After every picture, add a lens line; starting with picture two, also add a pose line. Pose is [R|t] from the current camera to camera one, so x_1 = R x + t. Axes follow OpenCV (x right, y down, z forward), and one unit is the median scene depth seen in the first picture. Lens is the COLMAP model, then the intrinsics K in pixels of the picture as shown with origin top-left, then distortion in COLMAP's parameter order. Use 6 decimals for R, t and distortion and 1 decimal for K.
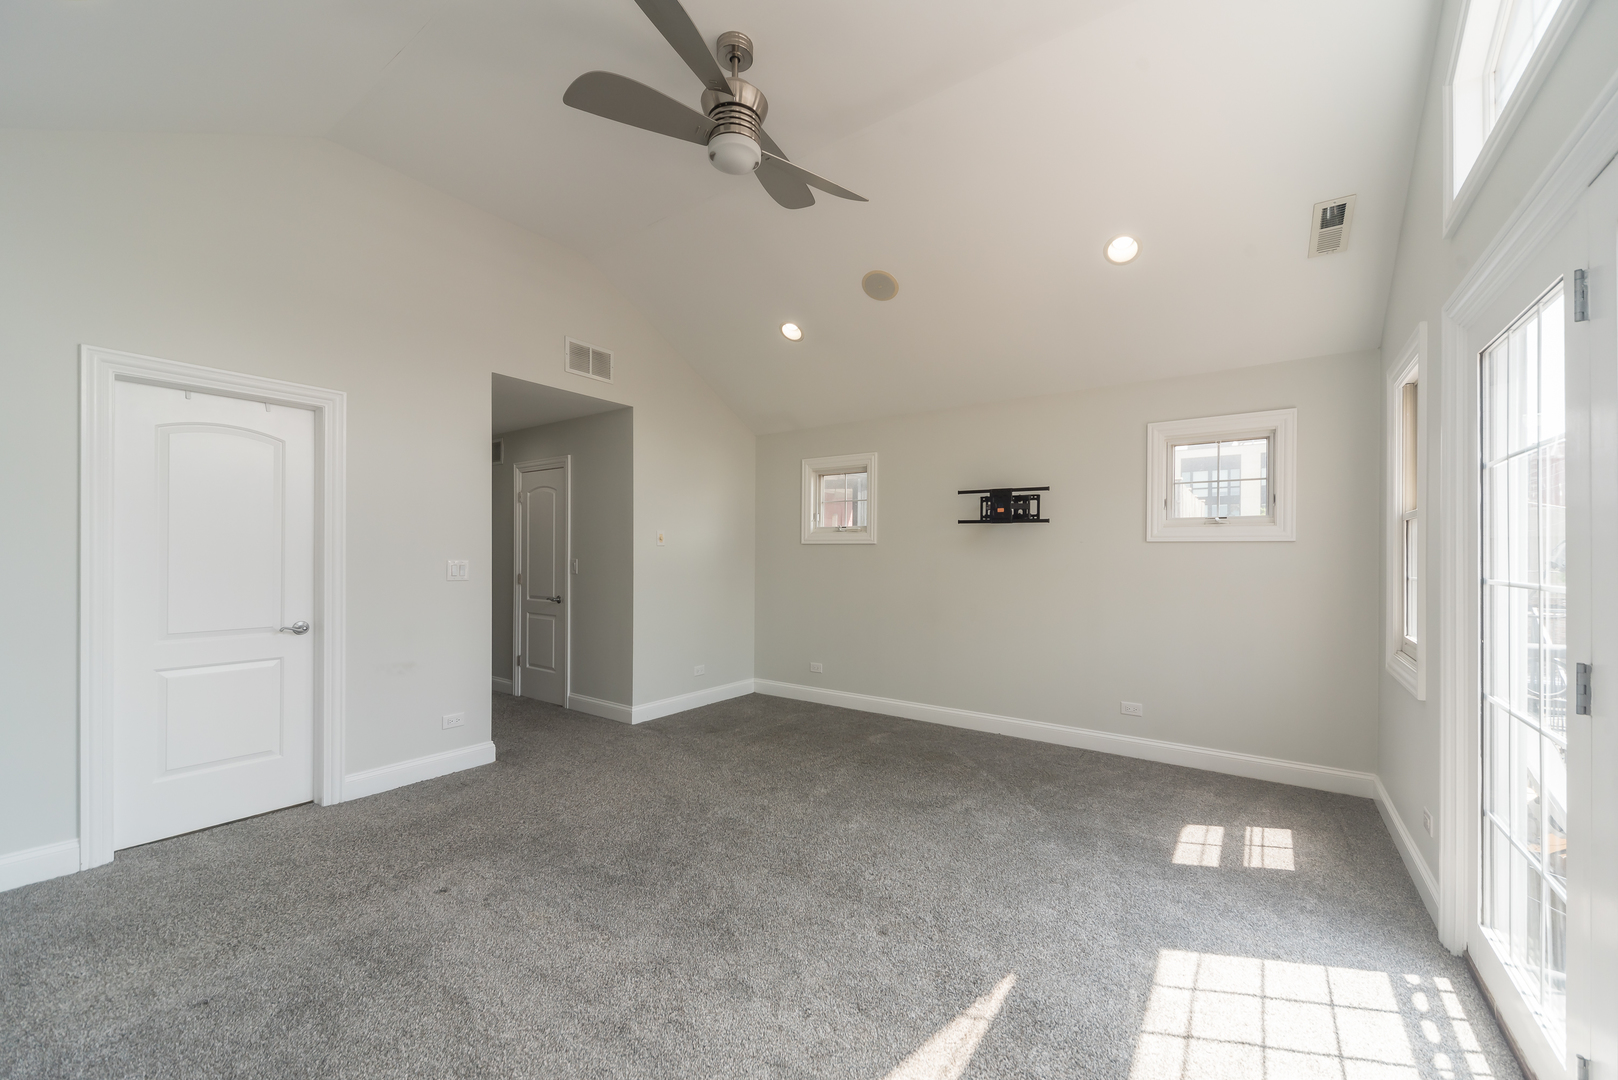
lens RADIAL K [[621.3, 0, 797.7], [0, 621.3, 551.3], [0, 0, 1]] dist [0.002805, -0.001276]
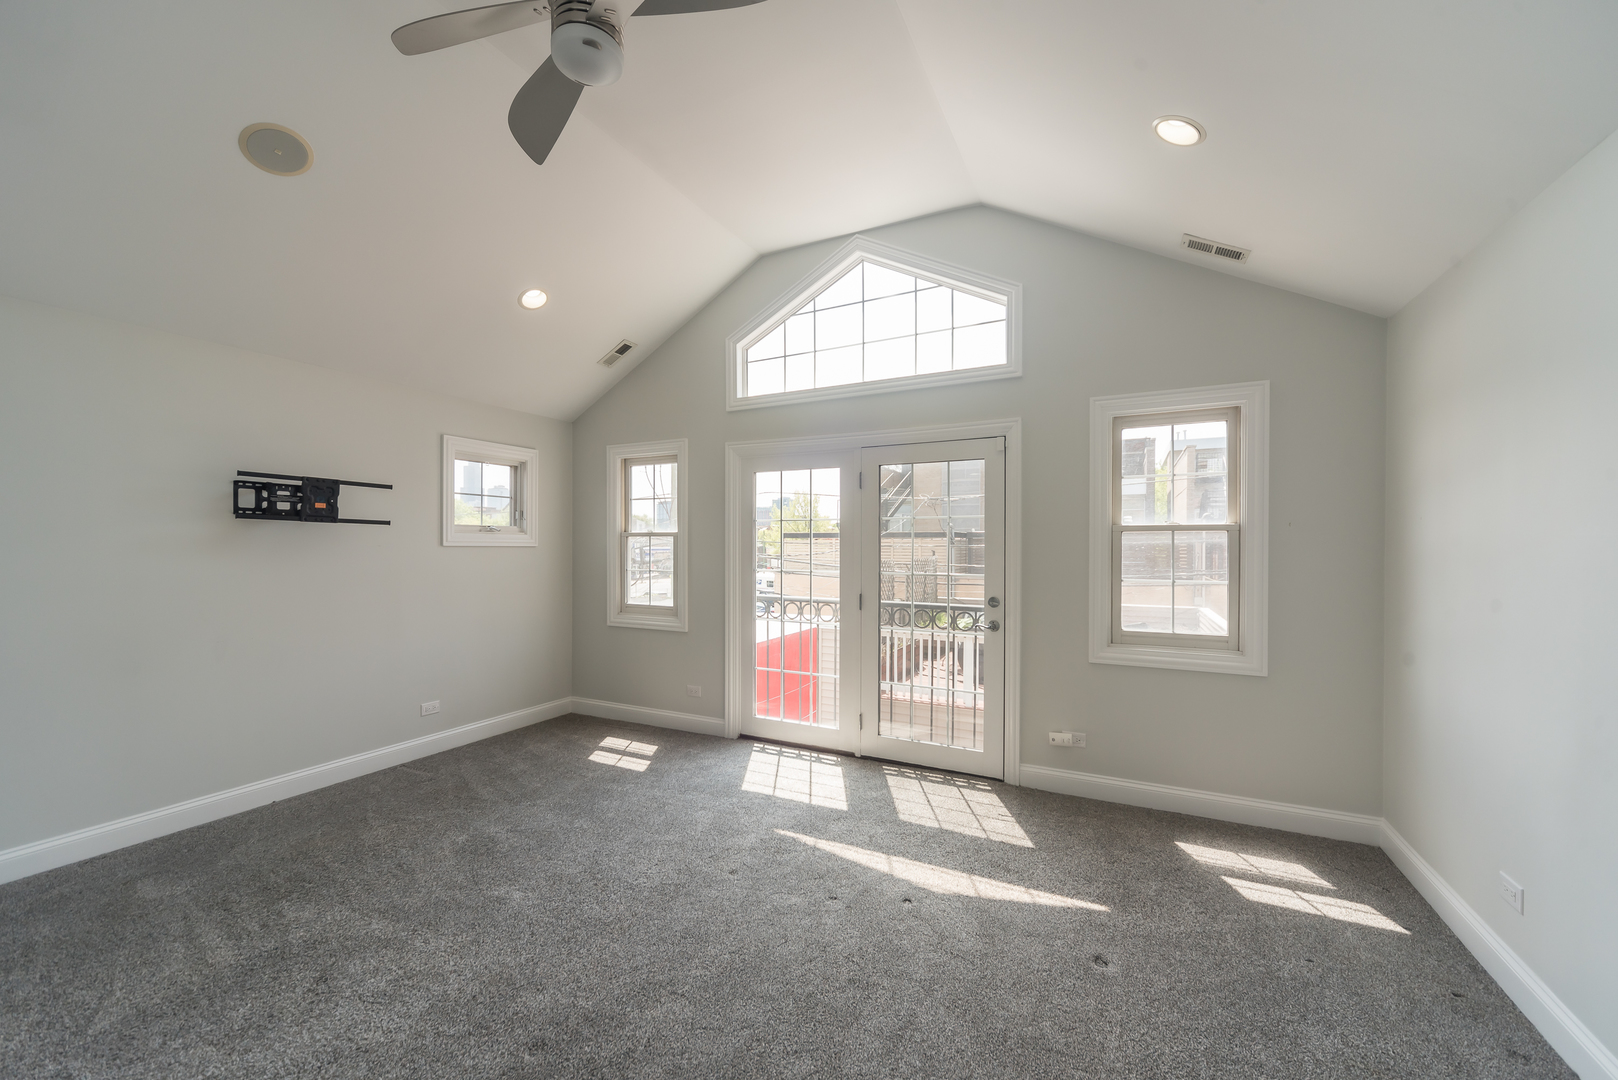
lens RADIAL K [[621.3, 0, 813.5], [0, 621.3, 548.4], [0, 0, 1]] dist [0.002805, -0.001276]
pose [[-0.165115, -0.010603, 0.986217, -0.732851], [-0.008121, 0.999923, 0.009391, -0.032979], [-0.986241, -0.006459, -0.165188, 0.689887]]
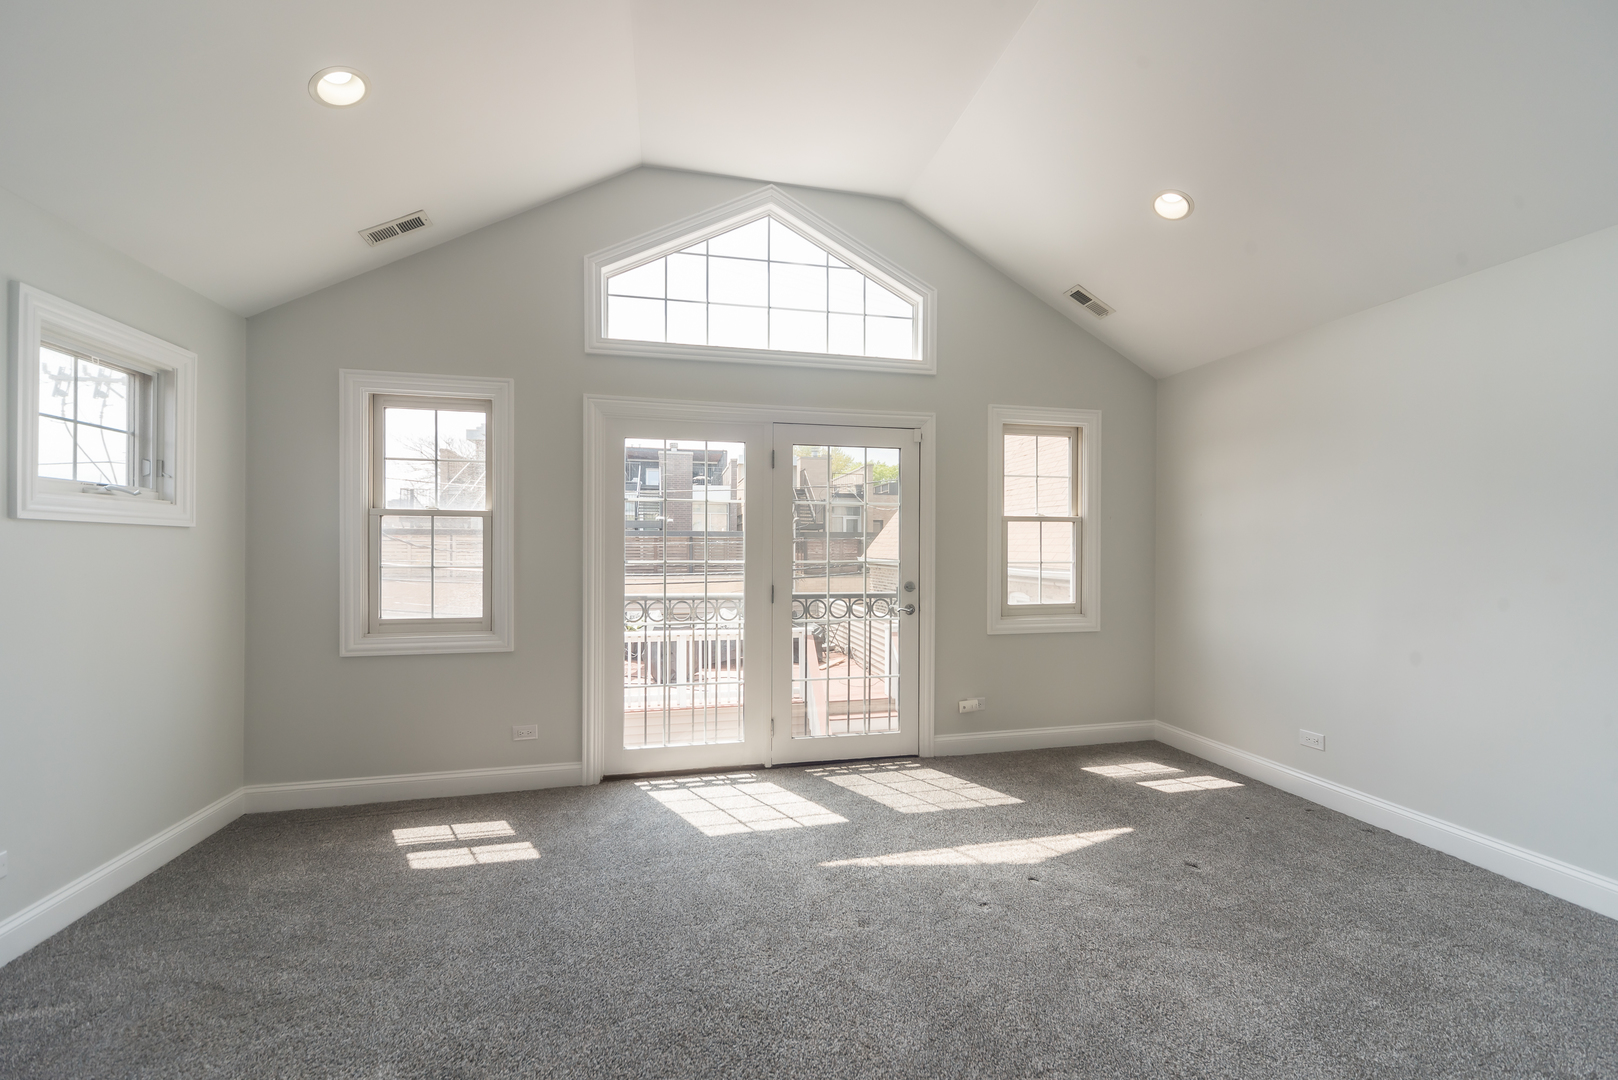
lens RADIAL K [[621.3, 0, 810.5], [0, 621.3, 549.2], [0, 0, 1]] dist [0.002805, -0.001276]
pose [[-0.754074, -0.008601, 0.656733, -0.303483], [-0.010144, 0.999947, 0.001449, 0.001901], [-0.656711, -0.005570, -0.754122, 1.194409]]
